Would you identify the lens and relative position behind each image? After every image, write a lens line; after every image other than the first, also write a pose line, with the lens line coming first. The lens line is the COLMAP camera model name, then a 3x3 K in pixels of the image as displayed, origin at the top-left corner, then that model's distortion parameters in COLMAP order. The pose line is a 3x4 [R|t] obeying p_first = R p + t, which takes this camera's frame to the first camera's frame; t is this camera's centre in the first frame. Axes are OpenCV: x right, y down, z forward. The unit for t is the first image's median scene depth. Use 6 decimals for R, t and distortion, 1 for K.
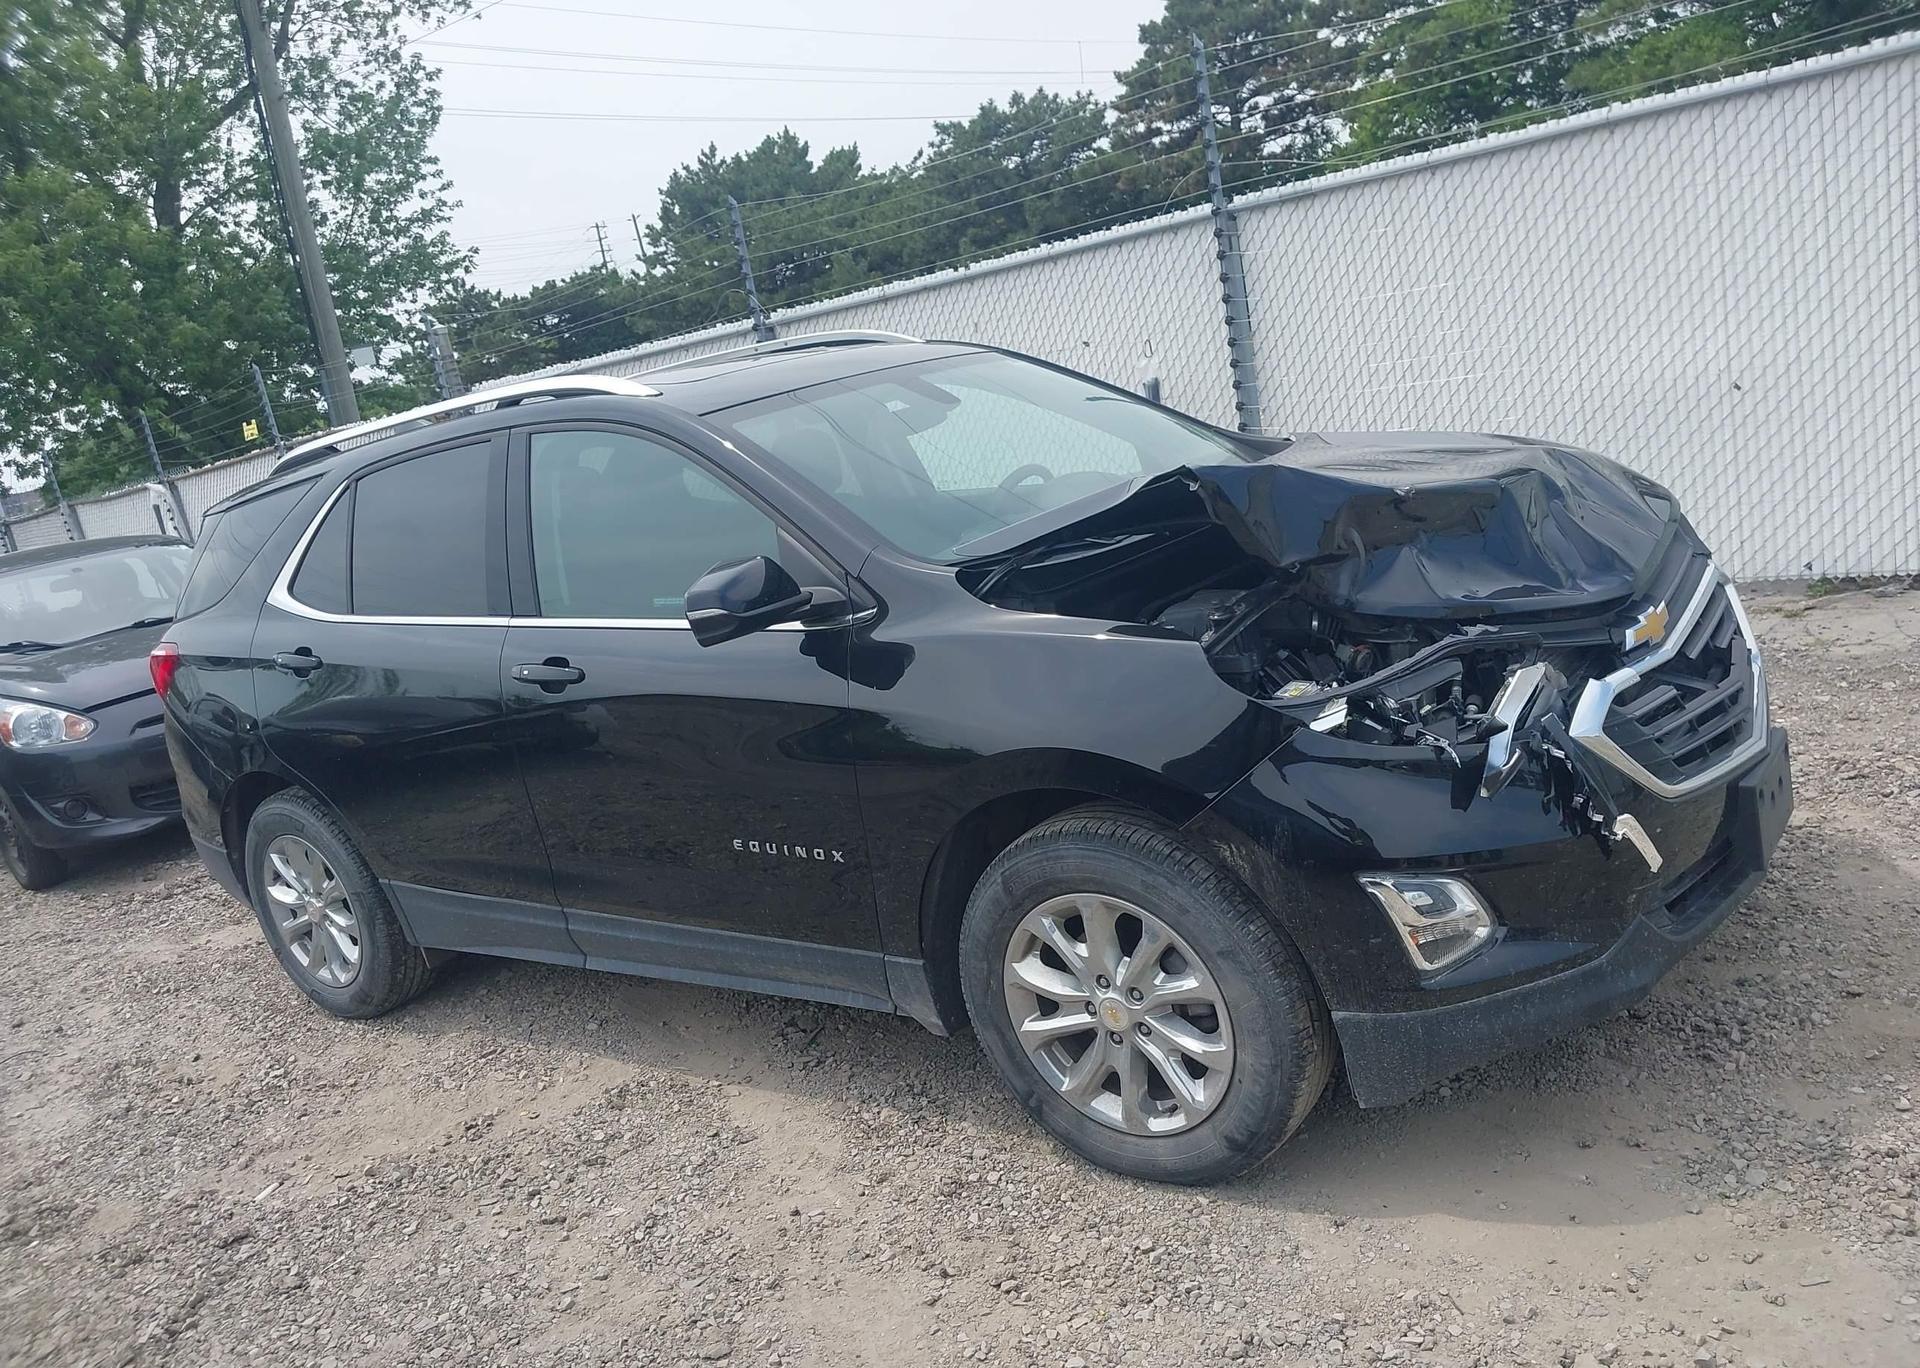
lens RADIAL K [[1512.5, 0, 969.3], [0, 1512.5, 679.9], [0, 0, 1]] dist [0.025759, -0.033140]
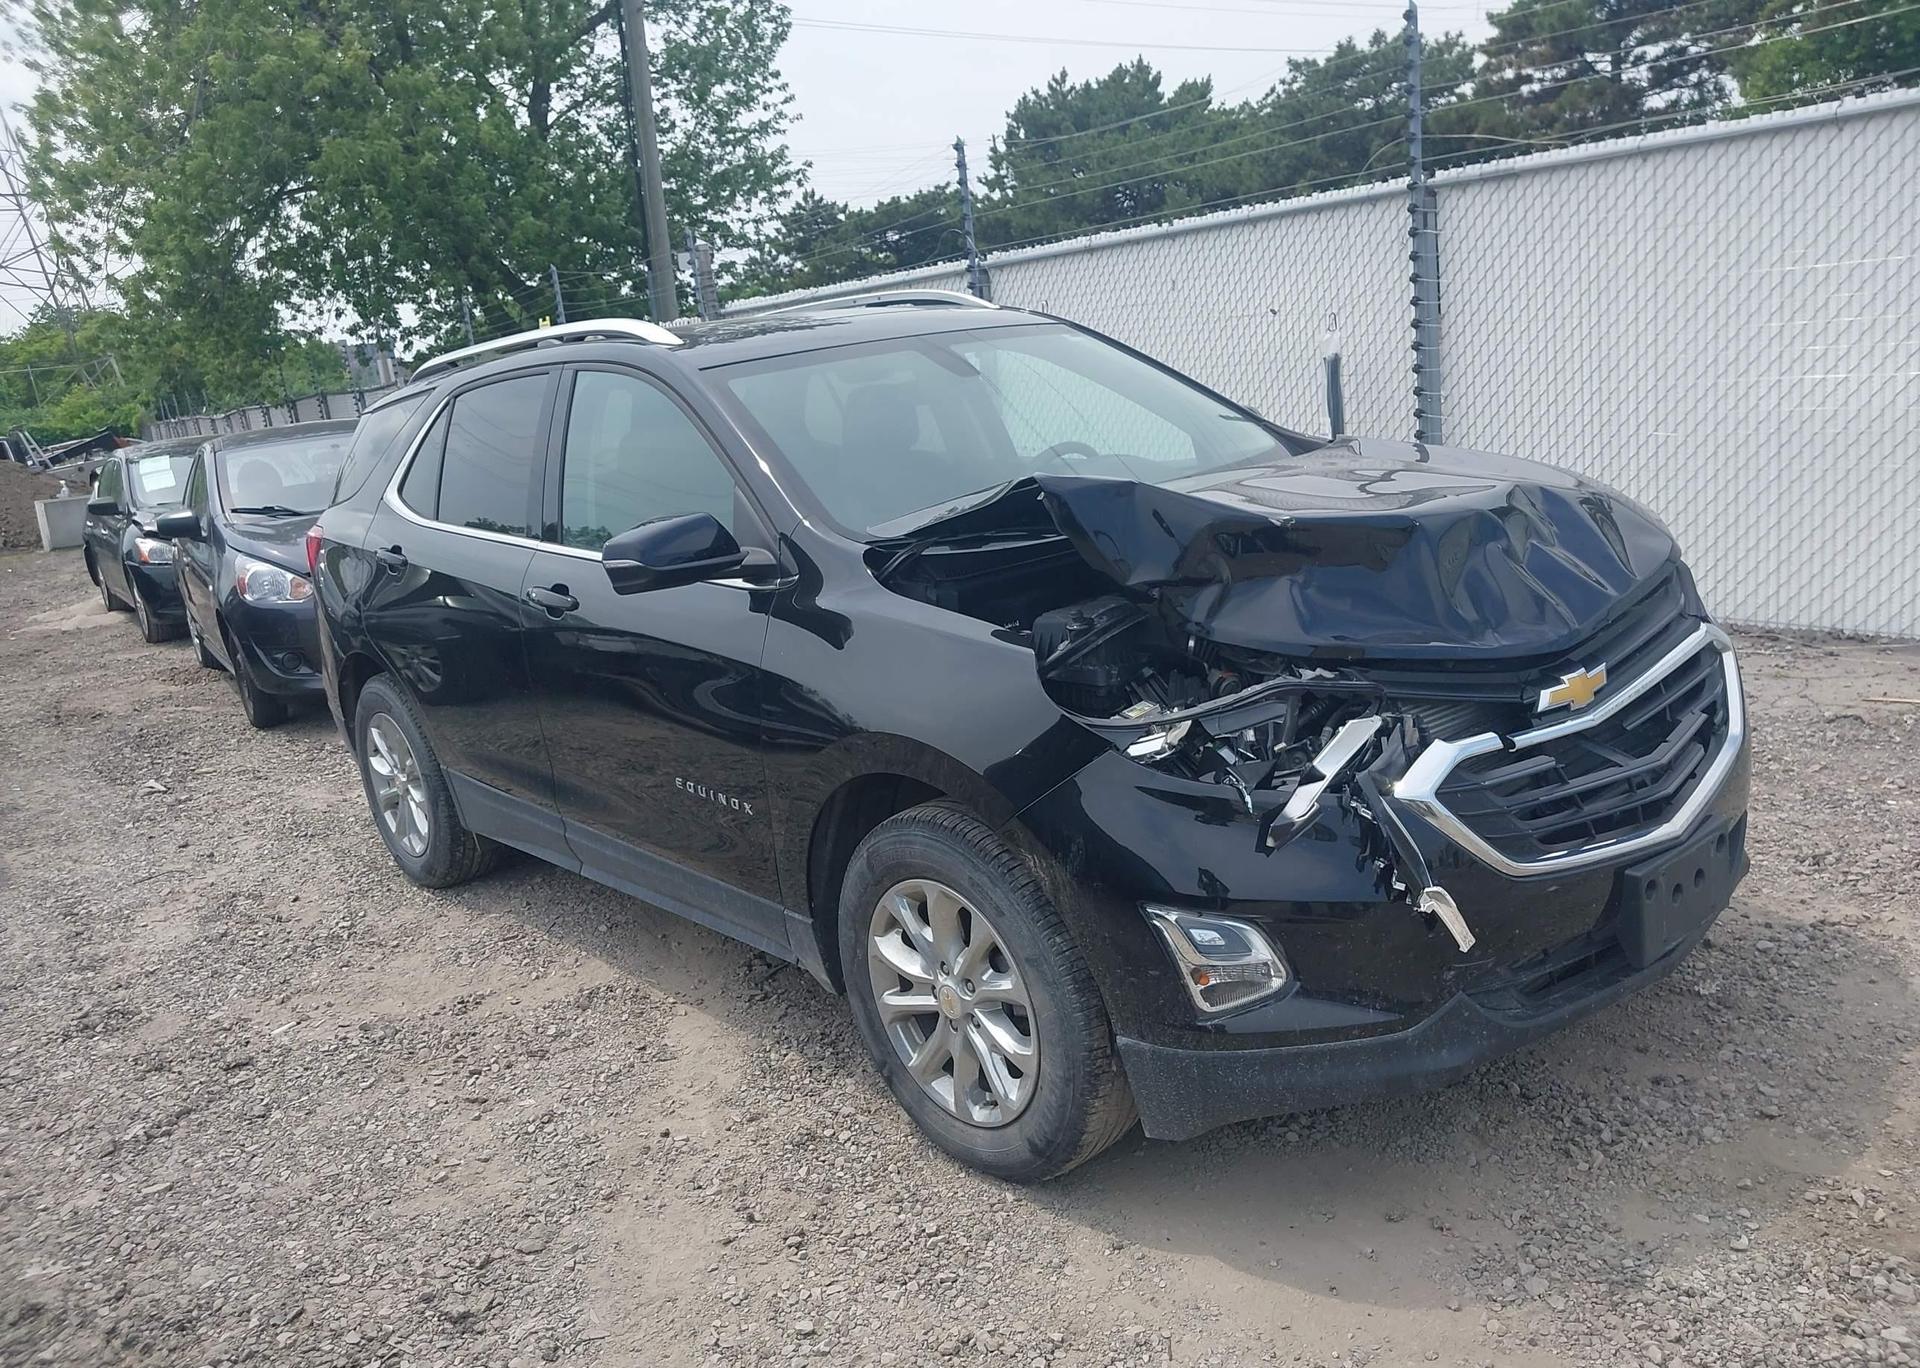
lens RADIAL K [[1512.5, 0, 963.6], [0, 1512.5, 670.8], [0, 0, 1]] dist [0.025759, -0.033140]
pose [[0.972533, 0.125349, -0.196131, 0.213263], [-0.118050, 0.991821, 0.048523, -0.038485], [0.200609, -0.024037, 0.979376, 0.009793]]
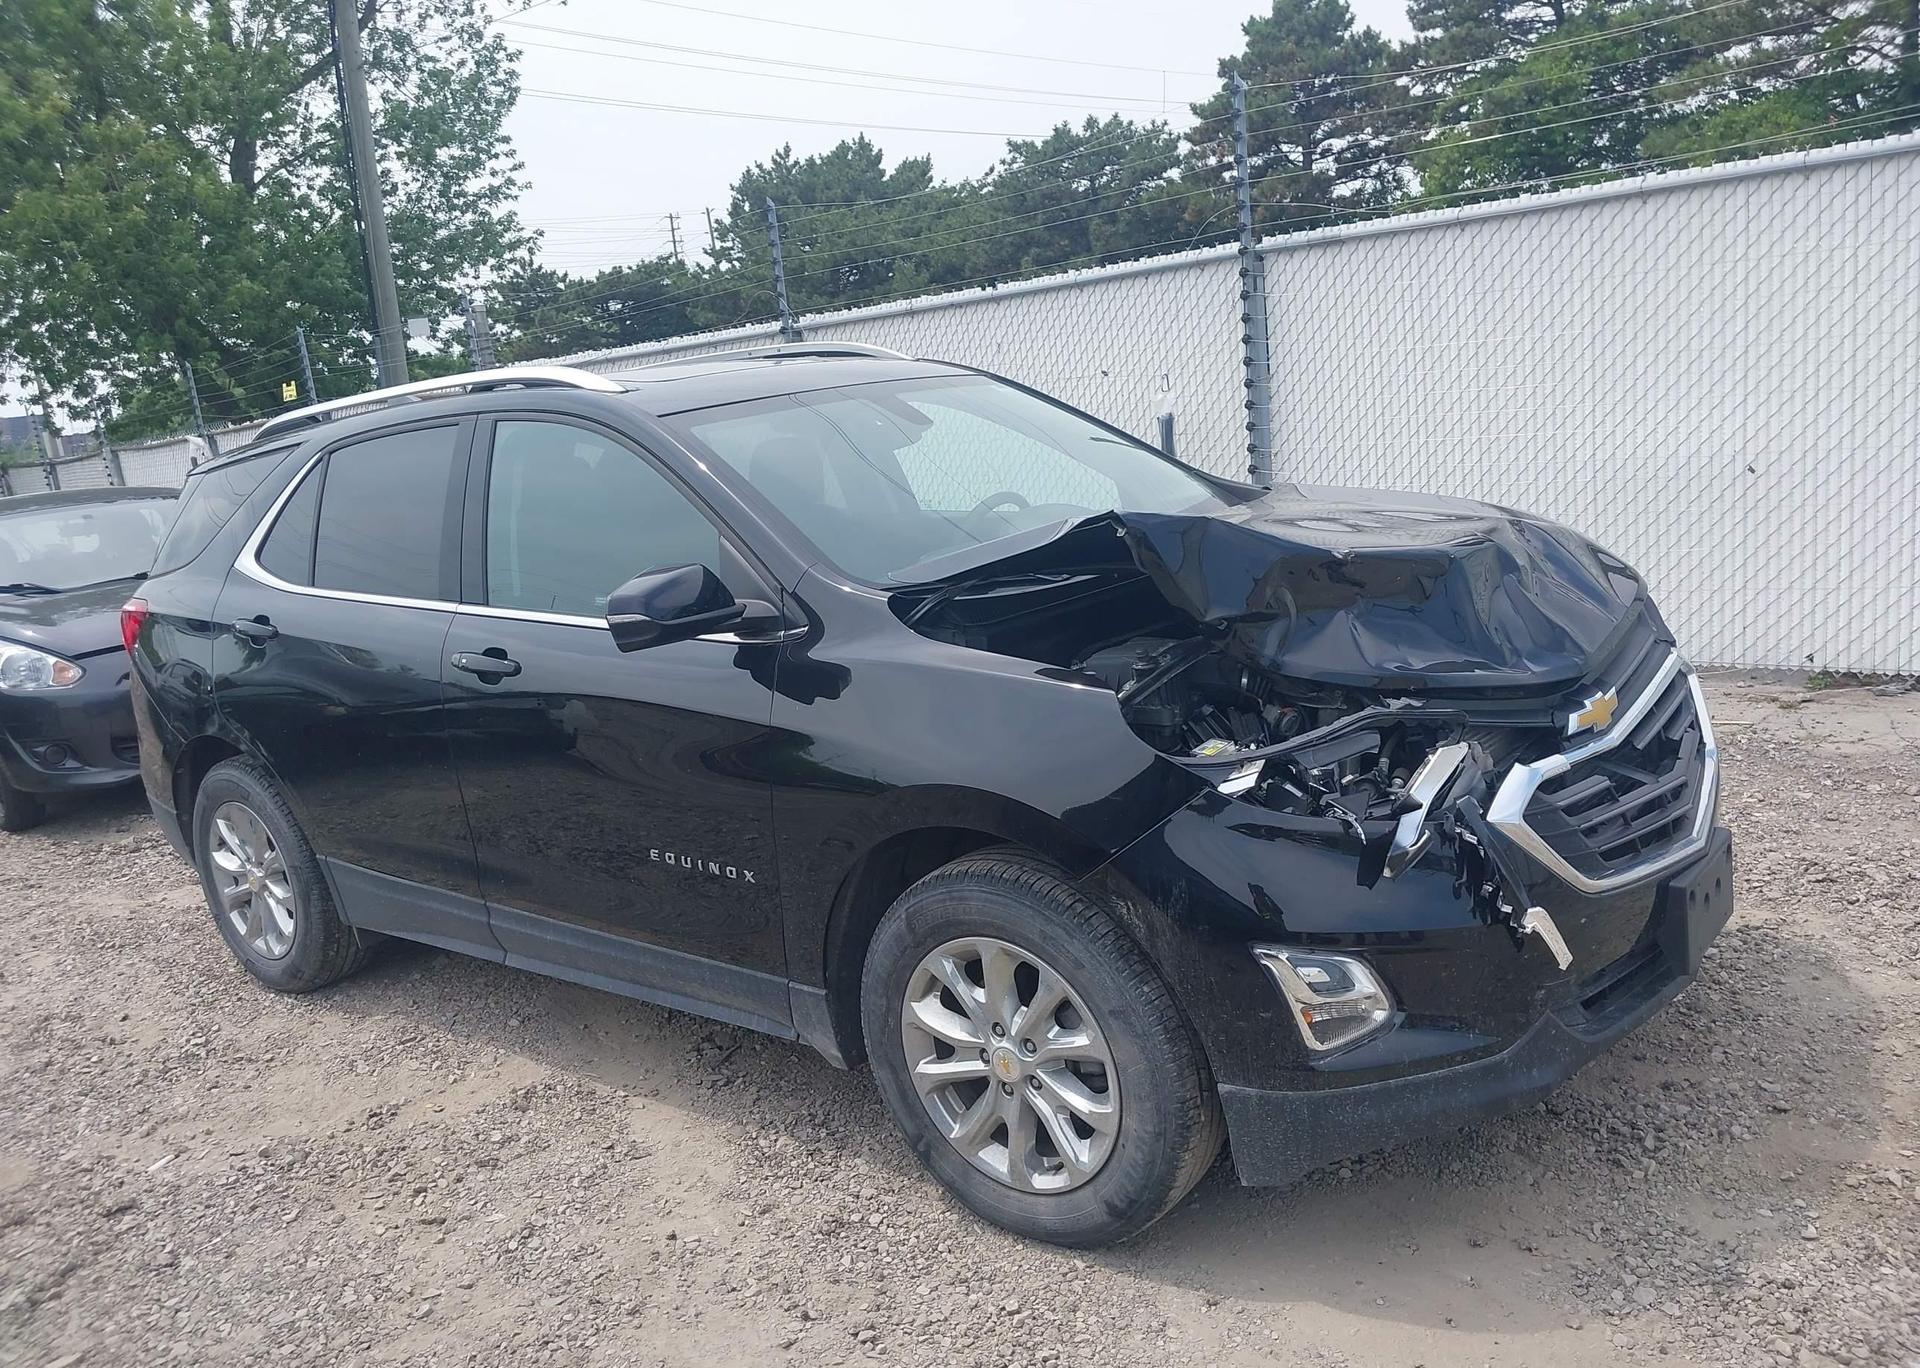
lens RADIAL K [[1512.5, 0, 972.3], [0, 1512.5, 670.6], [0, 0, 1]] dist [0.025759, -0.033140]
pose [[0.996313, 0.083198, -0.020921, 0.056865], [-0.083512, 0.996400, -0.014620, -0.011502], [0.019630, 0.016313, 0.999674, 0.018097]]
